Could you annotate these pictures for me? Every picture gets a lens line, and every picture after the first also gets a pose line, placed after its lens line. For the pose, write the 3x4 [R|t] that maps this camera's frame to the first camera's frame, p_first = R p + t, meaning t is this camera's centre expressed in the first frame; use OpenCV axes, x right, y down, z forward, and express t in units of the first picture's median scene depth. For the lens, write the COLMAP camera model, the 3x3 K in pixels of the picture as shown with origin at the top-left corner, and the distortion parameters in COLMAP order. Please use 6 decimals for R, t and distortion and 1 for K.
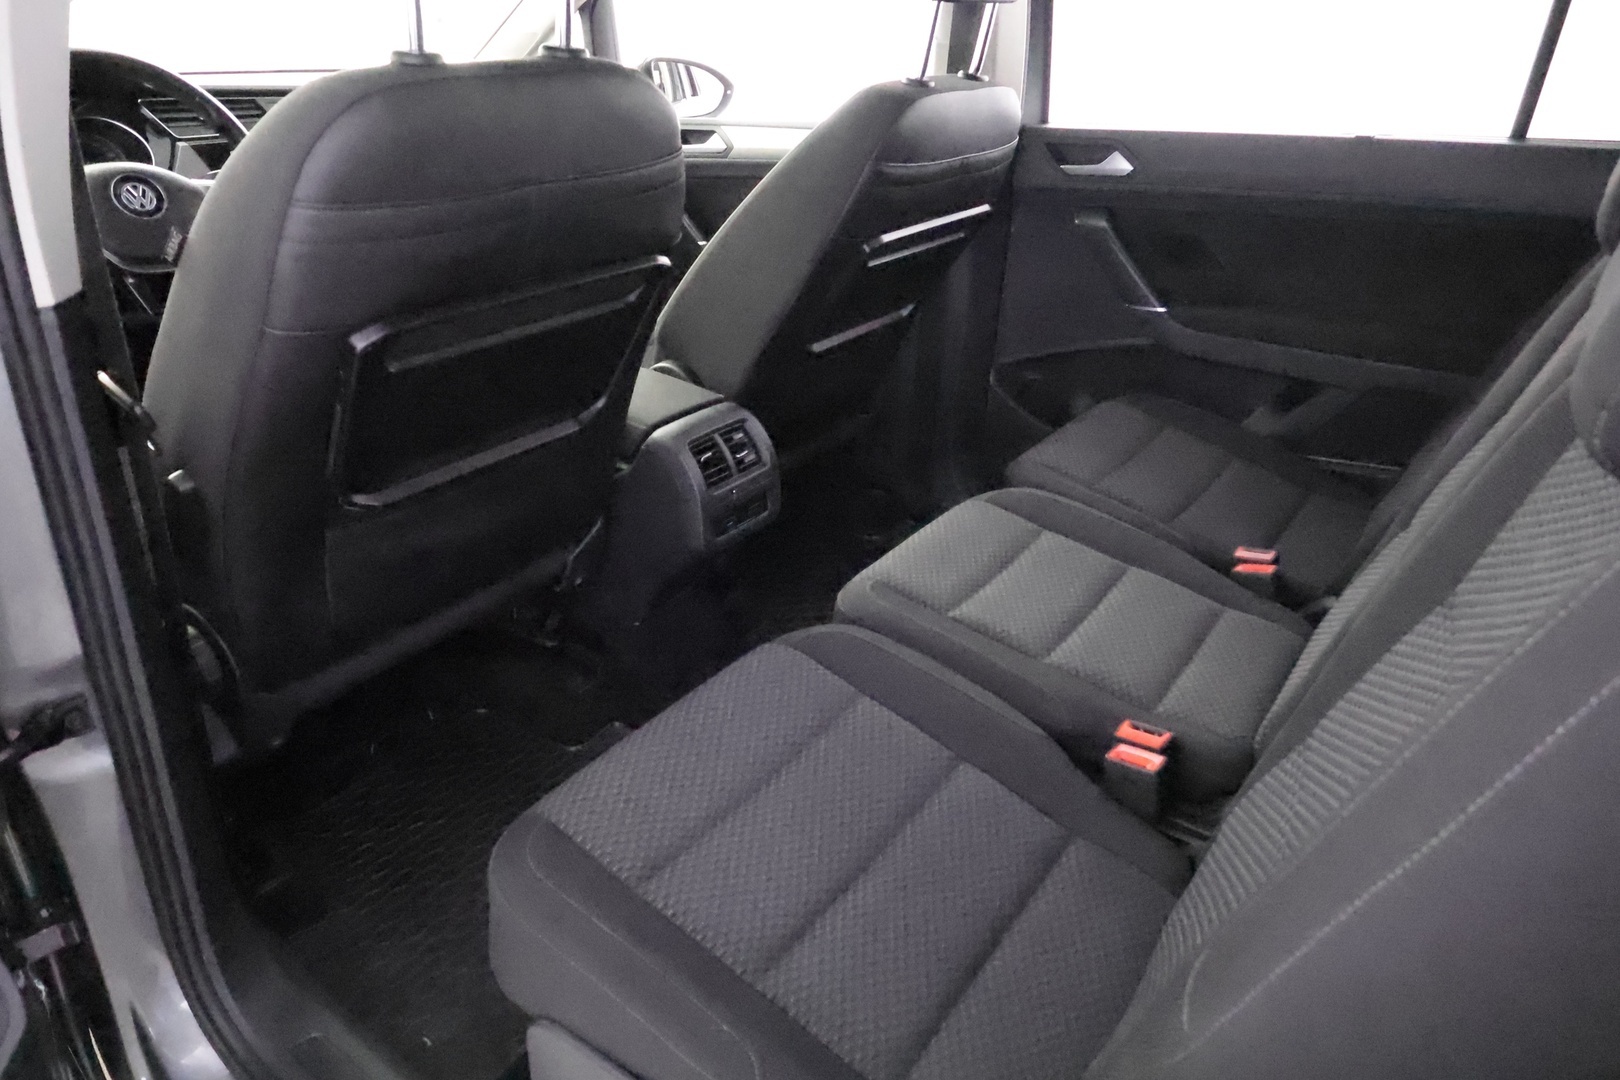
lens RADIAL K [[1186.1, 0, 811.5], [0, 1186.1, 545.9], [0, 0, 1]] dist [0.036760, -0.000920]
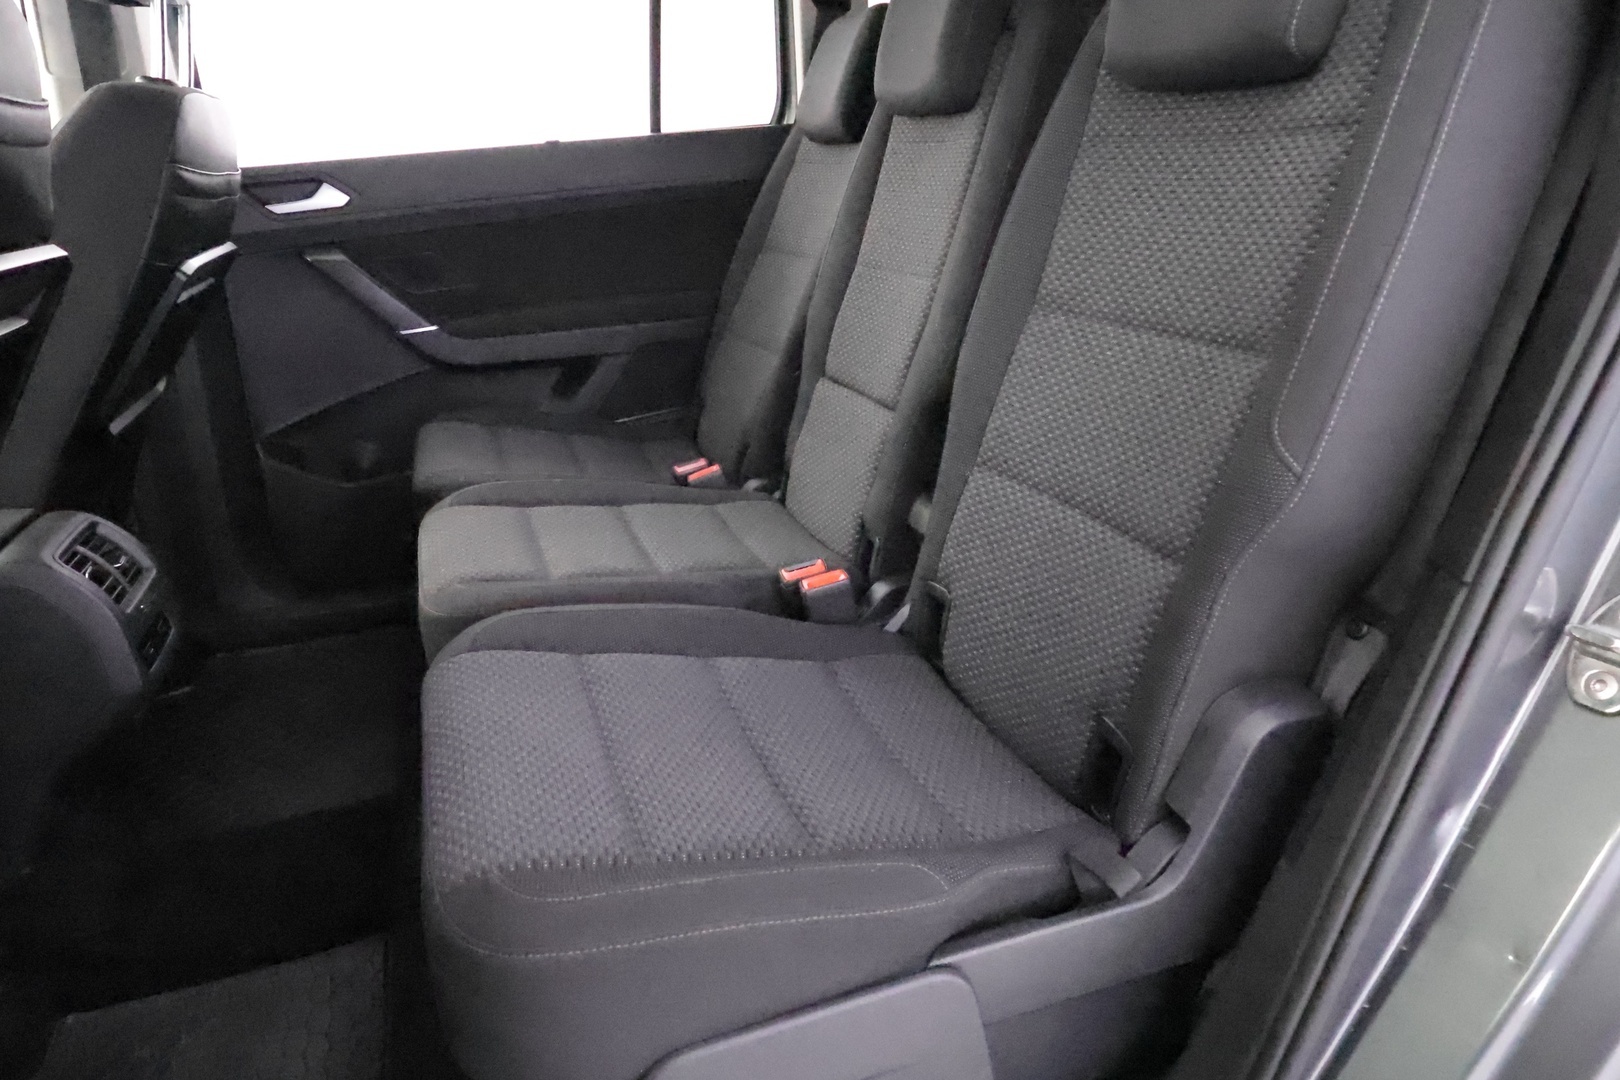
lens RADIAL K [[1186.1, 0, 811.5], [0, 1186.1, 545.9], [0, 0, 1]] dist [0.036760, -0.000920]
pose [[0.551434, -0.299678, 0.778533, -0.395782], [0.428765, 0.902361, 0.043649, 0.065541], [-0.715598, 0.309738, 0.626084, 0.213435]]
